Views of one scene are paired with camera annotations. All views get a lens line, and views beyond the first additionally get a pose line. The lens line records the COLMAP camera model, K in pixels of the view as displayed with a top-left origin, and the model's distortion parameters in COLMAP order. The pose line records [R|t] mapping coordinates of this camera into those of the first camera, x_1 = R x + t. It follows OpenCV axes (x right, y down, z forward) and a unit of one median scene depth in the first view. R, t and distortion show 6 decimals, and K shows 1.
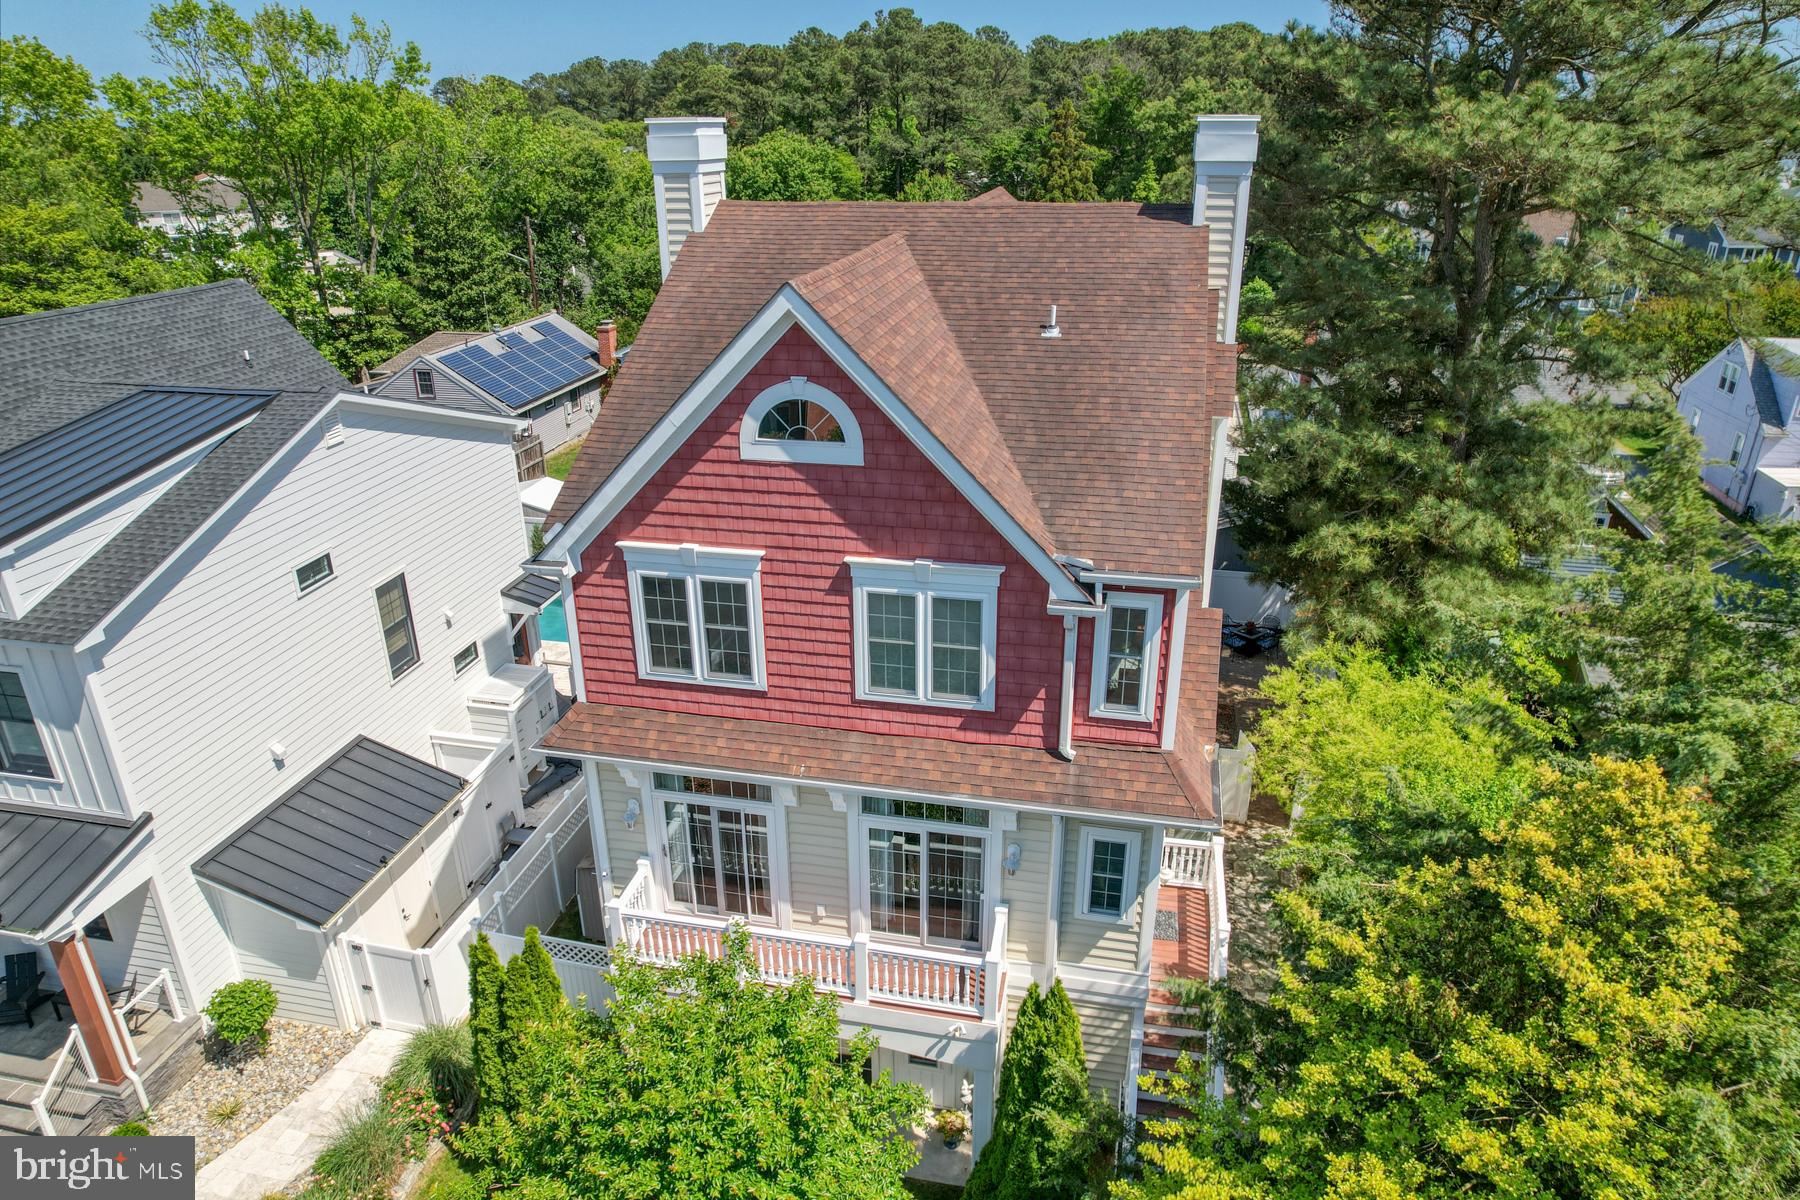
lens RADIAL K [[1149.2, 0, 900.0], [0, 1149.2, 600.0], [0, 0, 1]] dist [-0.121548, 0.137087]
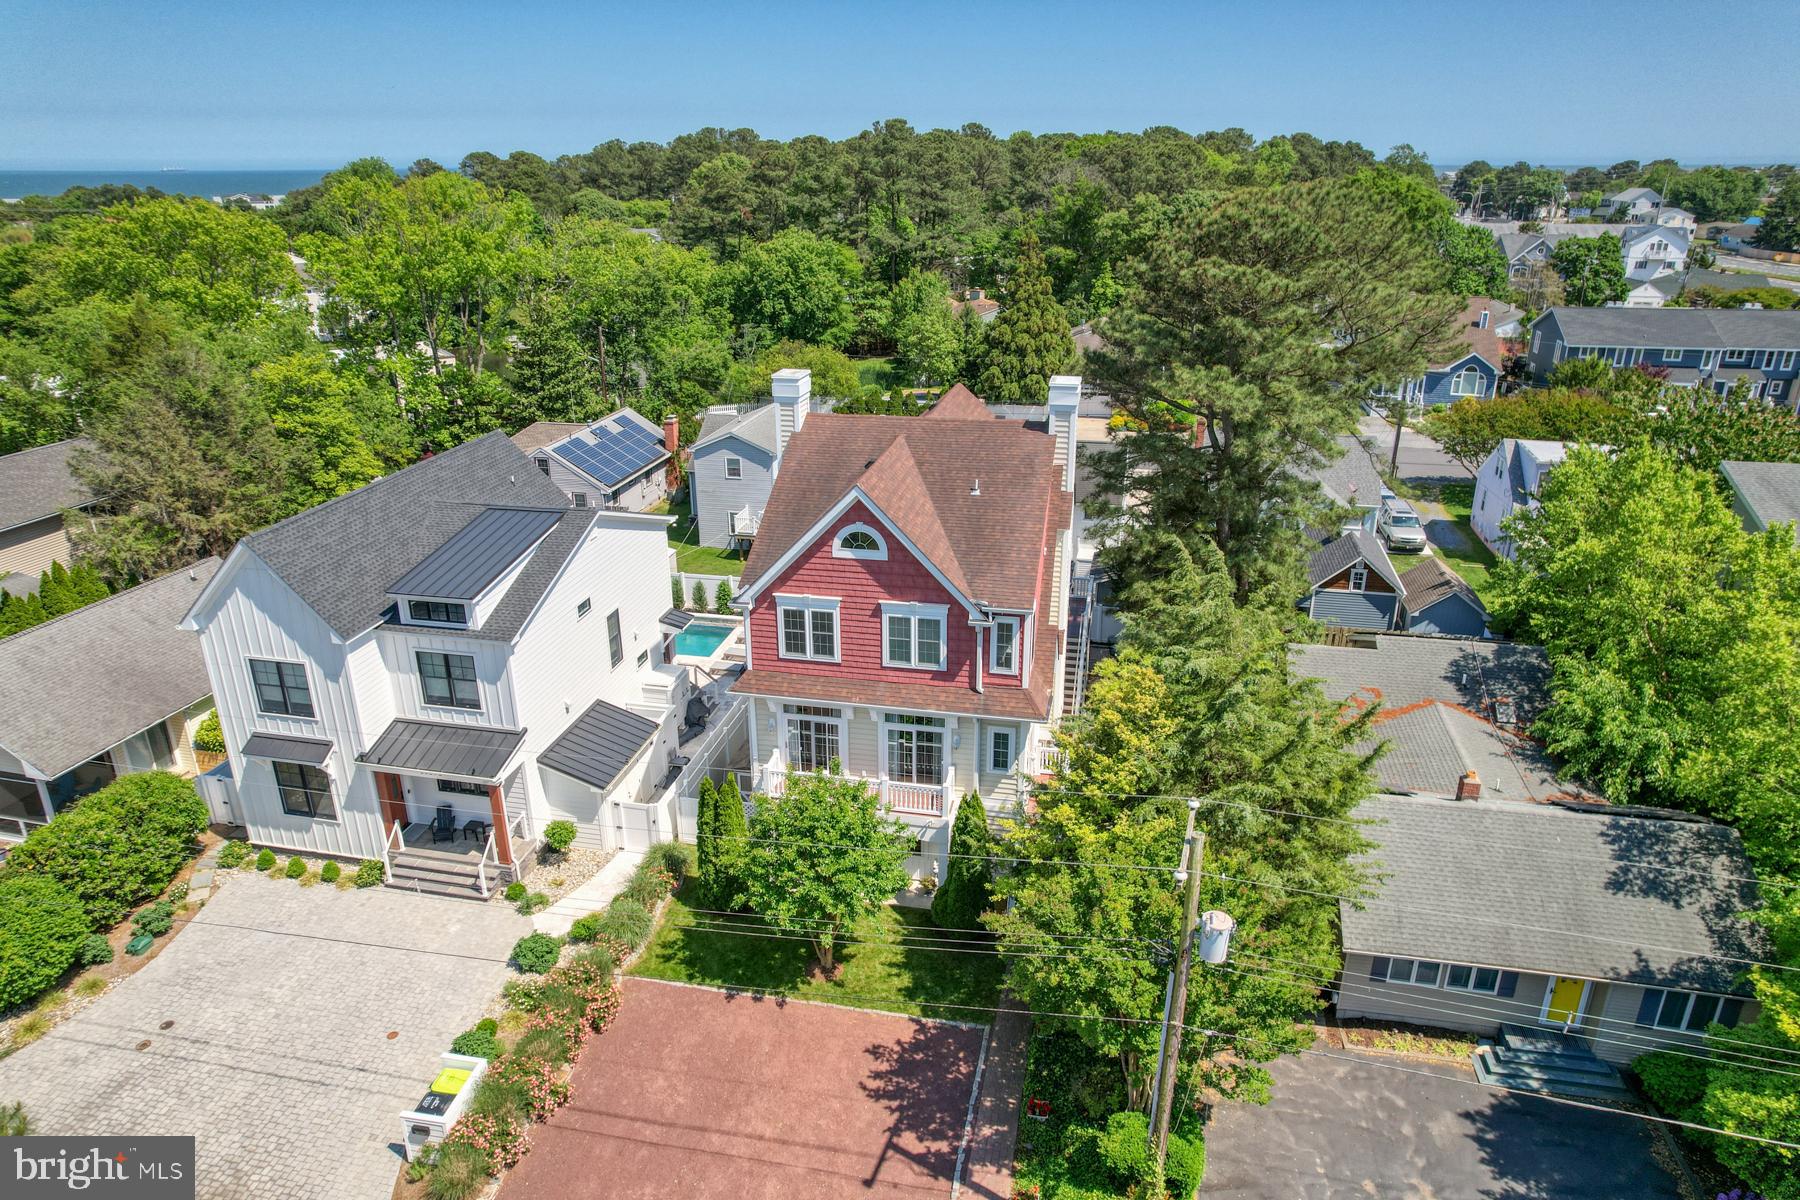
lens RADIAL K [[1149.2, 0, 900.0], [0, 1149.2, 600.0], [0, 0, 1]] dist [-0.121548, 0.137087]
pose [[0.999977, 0.000395, 0.006805, -0.018790], [-0.000163, 0.999417, -0.034145, 0.032128], [-0.006814, 0.034143, 0.999394, -1.048091]]
